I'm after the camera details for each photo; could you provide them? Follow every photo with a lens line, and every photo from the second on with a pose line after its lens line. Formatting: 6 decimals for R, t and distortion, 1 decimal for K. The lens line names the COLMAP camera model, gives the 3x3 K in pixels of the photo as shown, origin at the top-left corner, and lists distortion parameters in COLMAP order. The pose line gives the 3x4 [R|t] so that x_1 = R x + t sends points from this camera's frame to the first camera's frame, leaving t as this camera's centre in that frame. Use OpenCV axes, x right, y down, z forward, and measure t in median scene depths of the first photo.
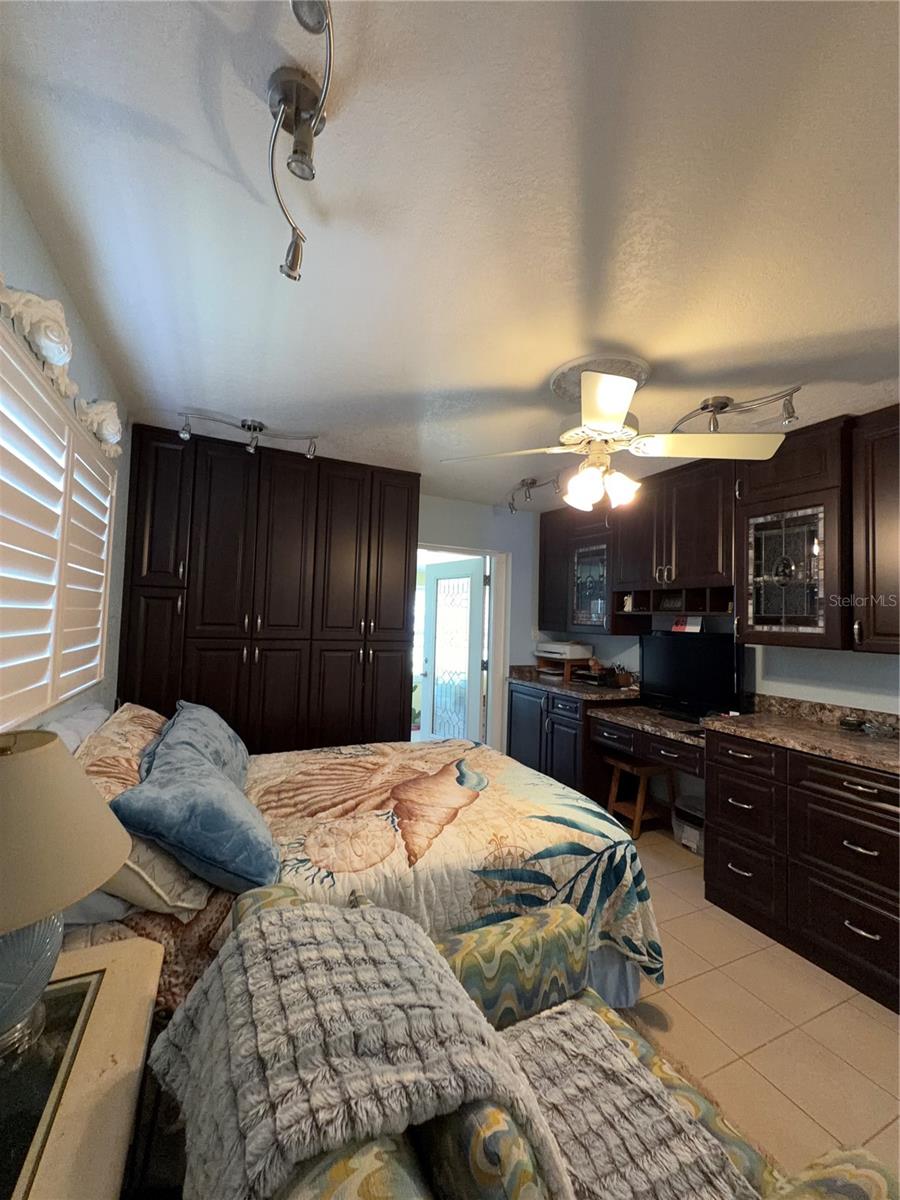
lens RADIAL K [[476.5, 0, 449.1], [0, 476.5, 597.3], [0, 0, 1]] dist [-0.001249, 0.000068]
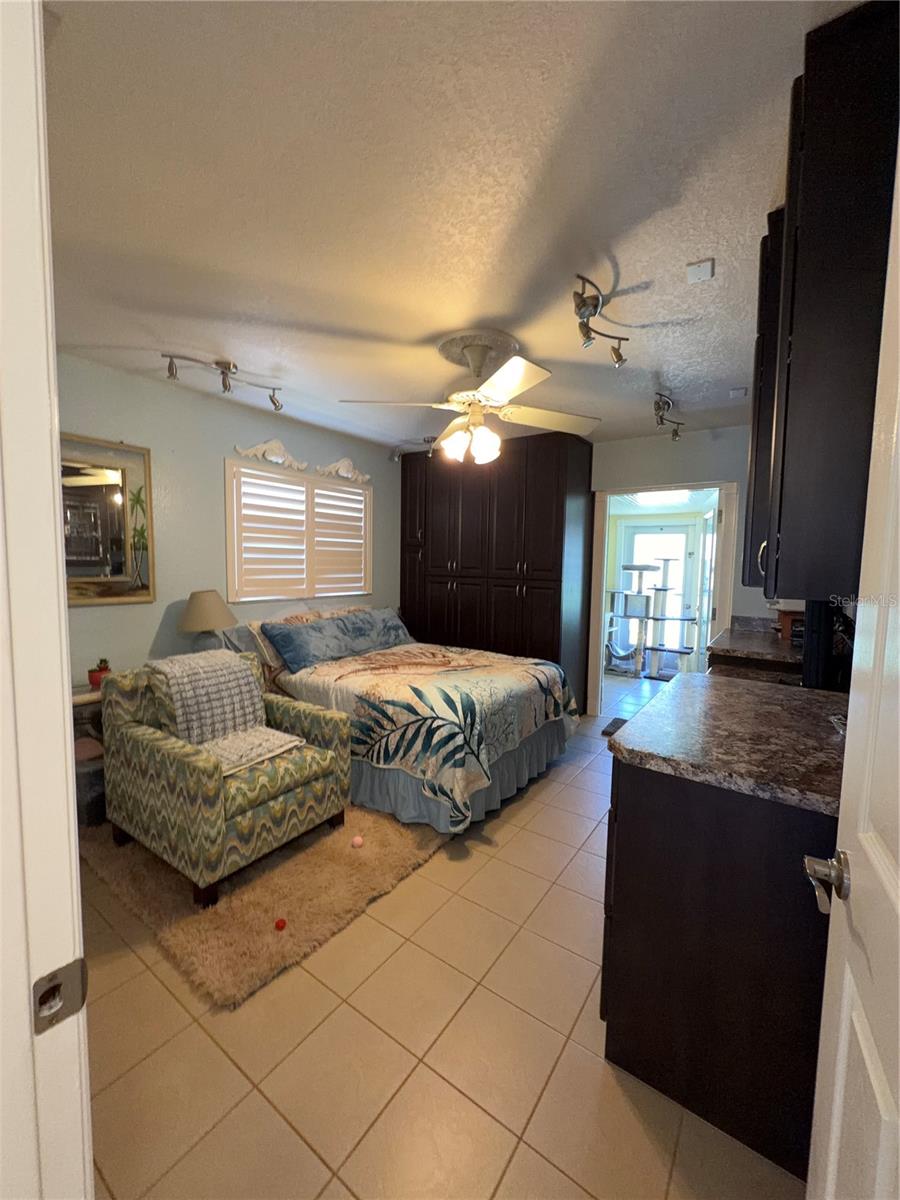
lens RADIAL K [[476.5, 0, 448.9], [0, 476.5, 598.3], [0, 0, 1]] dist [-0.001249, 0.000068]
pose [[0.493725, 0.043475, -0.868531, 1.492349], [0.044607, 0.996169, 0.075222, 0.068697], [0.868473, -0.075882, 0.489894, 0.365029]]
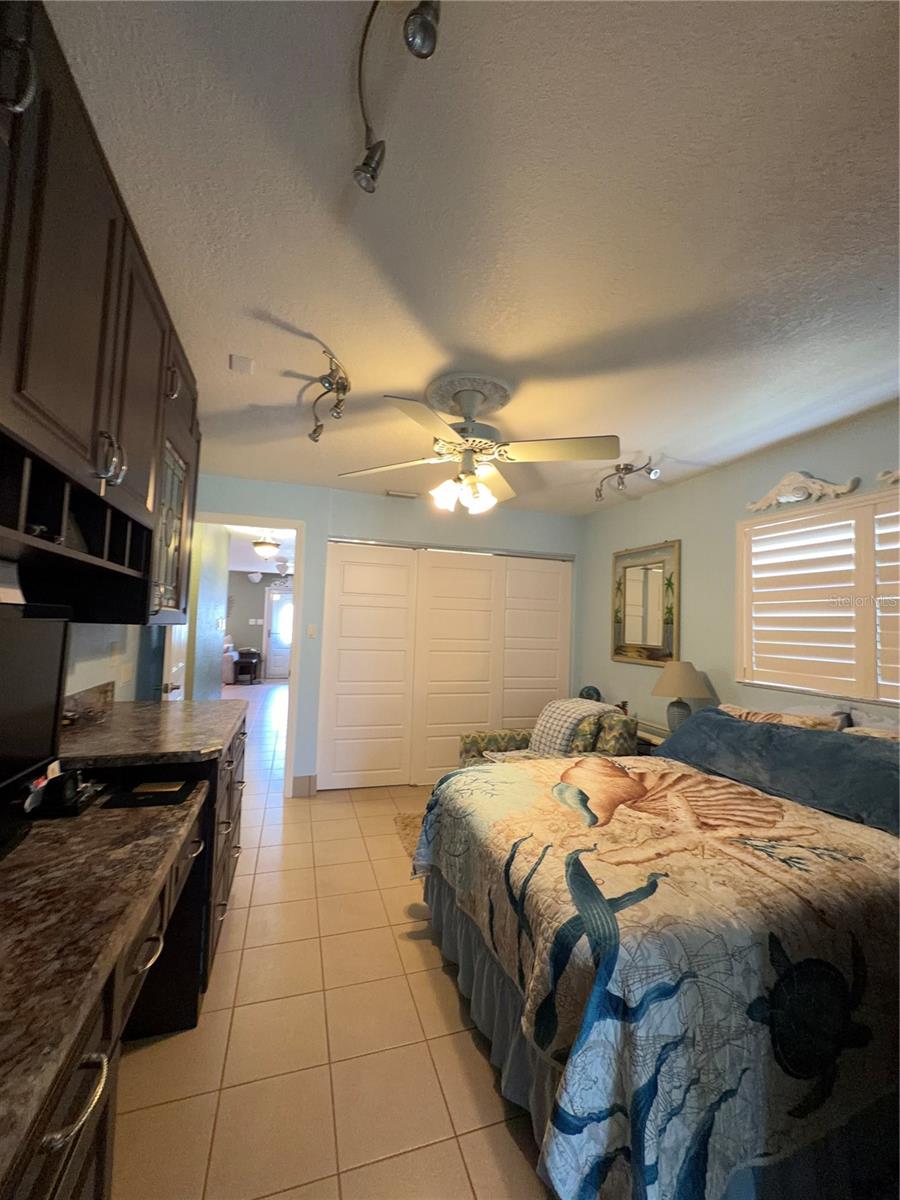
lens RADIAL K [[476.5, 0, 450.3], [0, 476.5, 596.0], [0, 0, 1]] dist [-0.001249, 0.000068]
pose [[-0.990459, -0.059880, 0.124118, 0.217288], [-0.073559, 0.991346, -0.108728, 0.147549], [-0.116533, -0.116821, -0.986293, 2.318596]]
